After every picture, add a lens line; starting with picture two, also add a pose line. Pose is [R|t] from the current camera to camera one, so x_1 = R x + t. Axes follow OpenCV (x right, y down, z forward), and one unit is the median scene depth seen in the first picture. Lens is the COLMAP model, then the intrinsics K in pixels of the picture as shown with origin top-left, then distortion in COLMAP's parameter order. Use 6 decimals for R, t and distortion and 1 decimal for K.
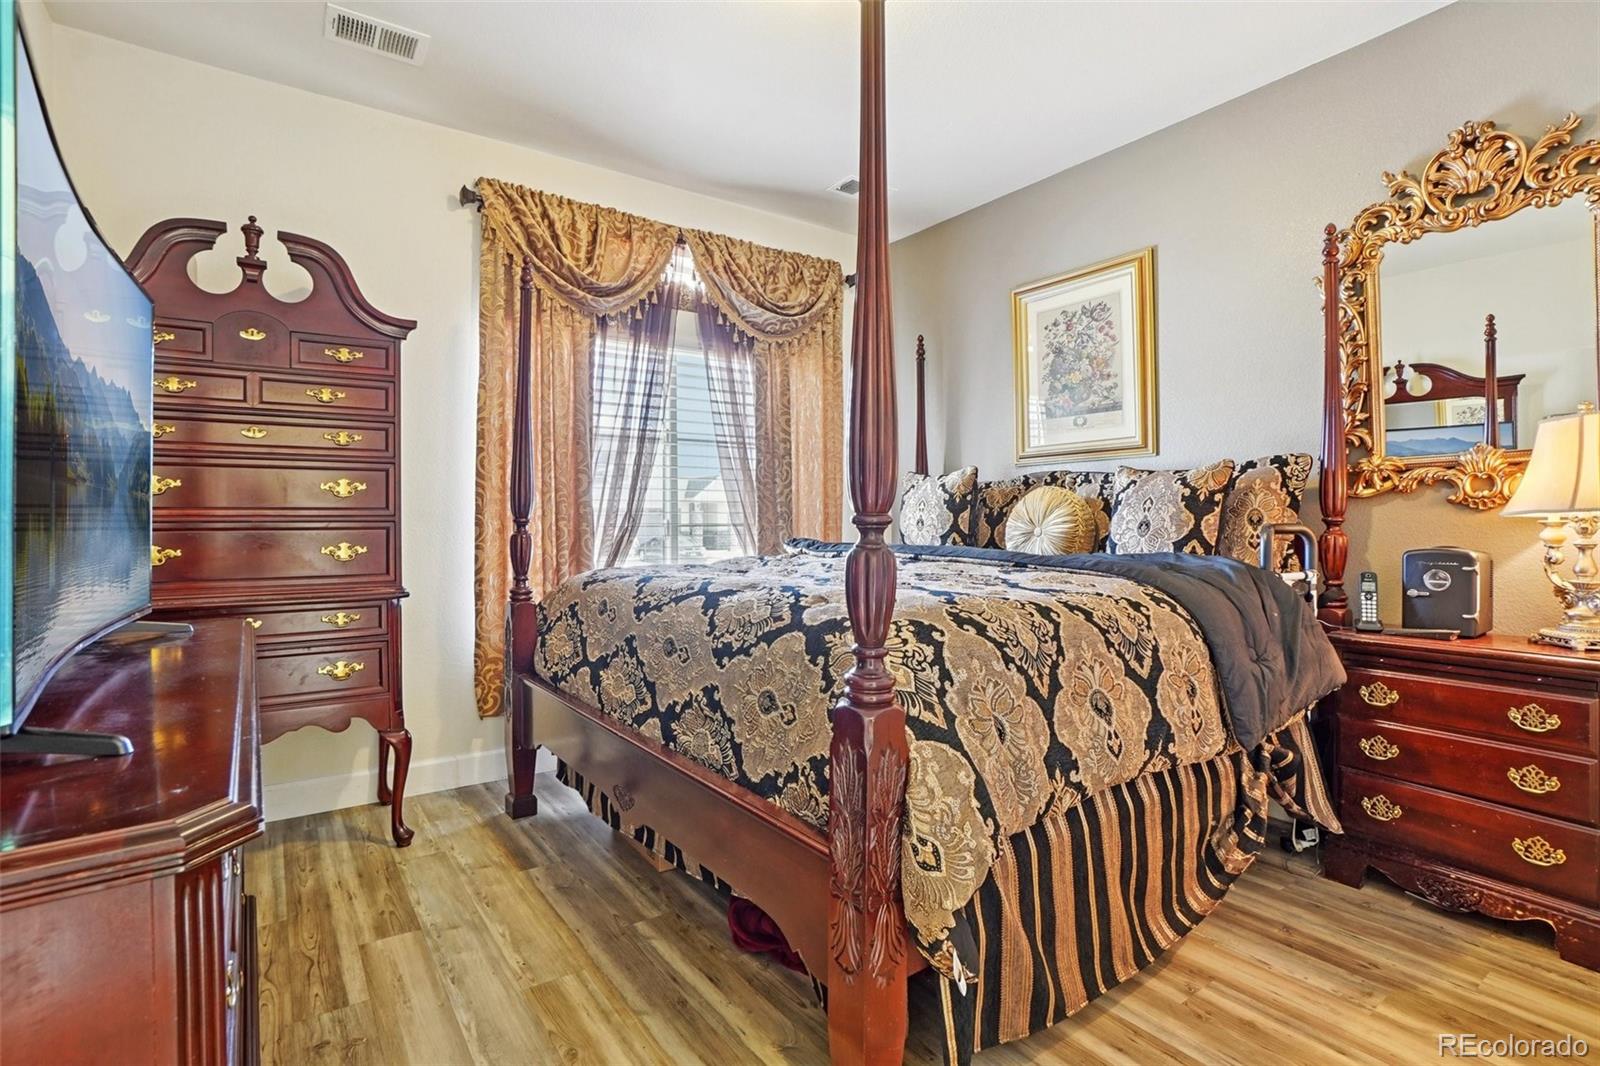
lens RADIAL K [[775.5, 0, 800.3], [0, 775.5, 522.3], [0, 0, 1]] dist [-0.042009, 0.014815]
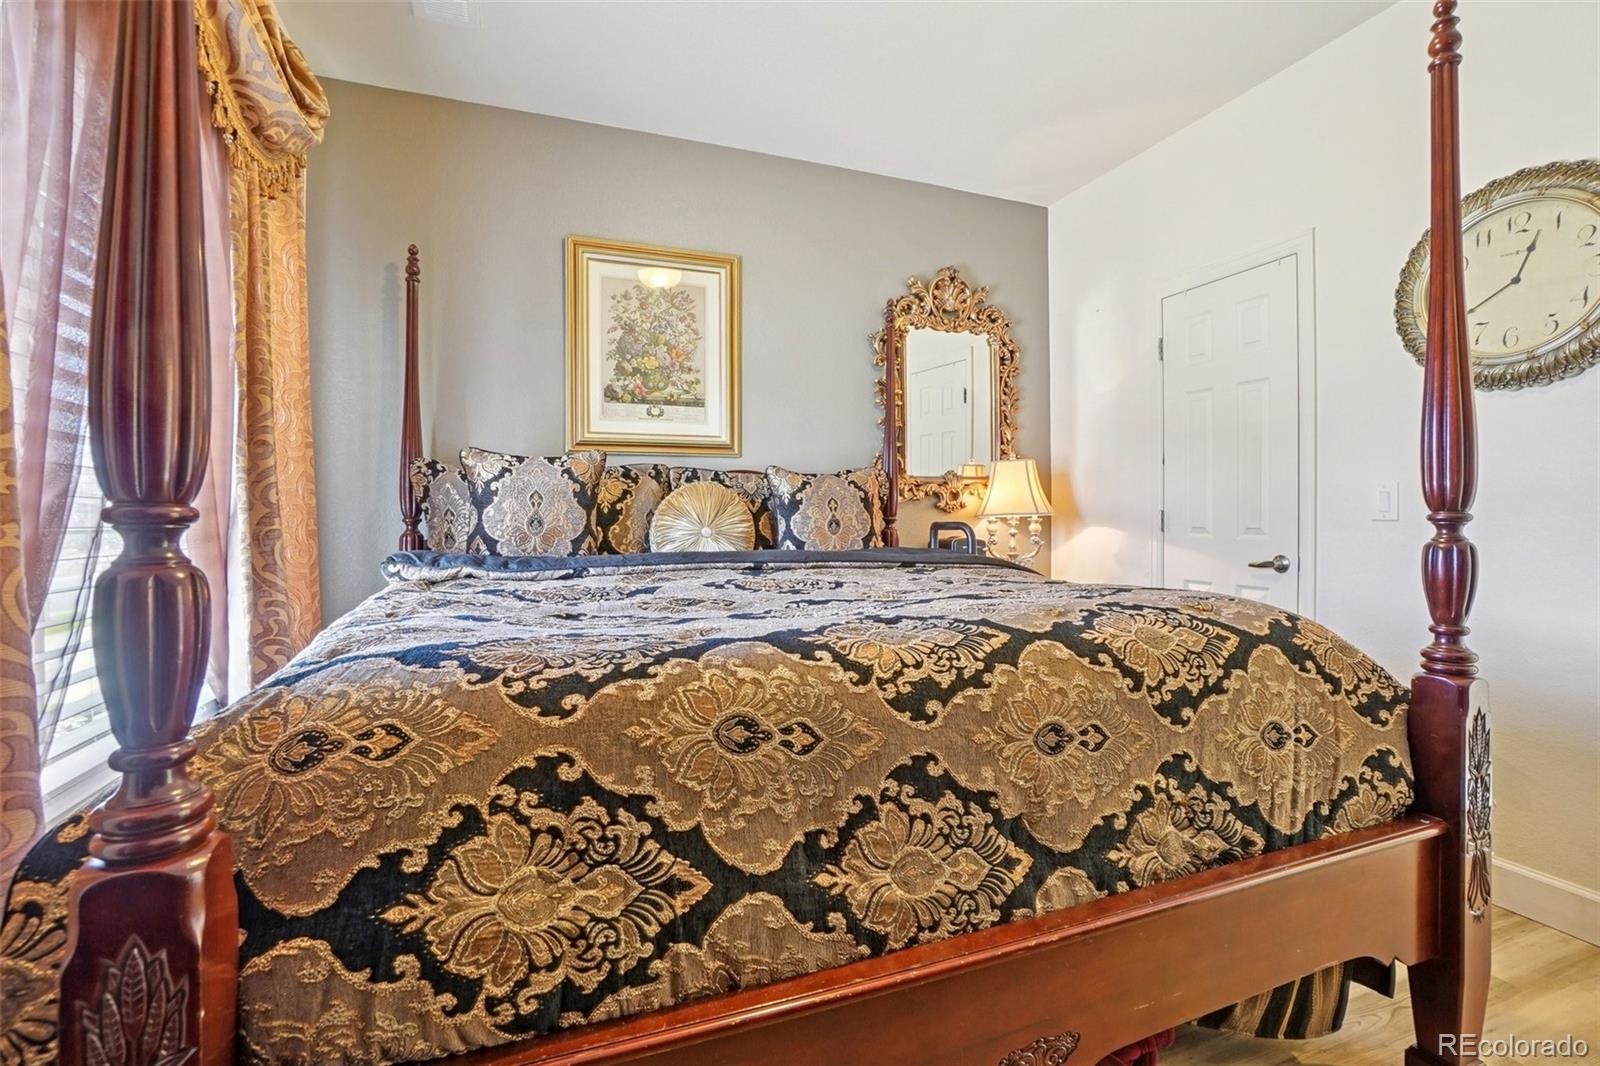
lens RADIAL K [[743.3, 0, 771.7], [0, 743.3, 511.4], [0, 0, 1]] dist [-0.047373, 0.006285]
pose [[0.249800, 0.011251, 0.968232, -0.480096], [0.002176, 0.999923, -0.012181, -0.000796], [-0.968295, 0.005150, 0.249756, 0.678283]]
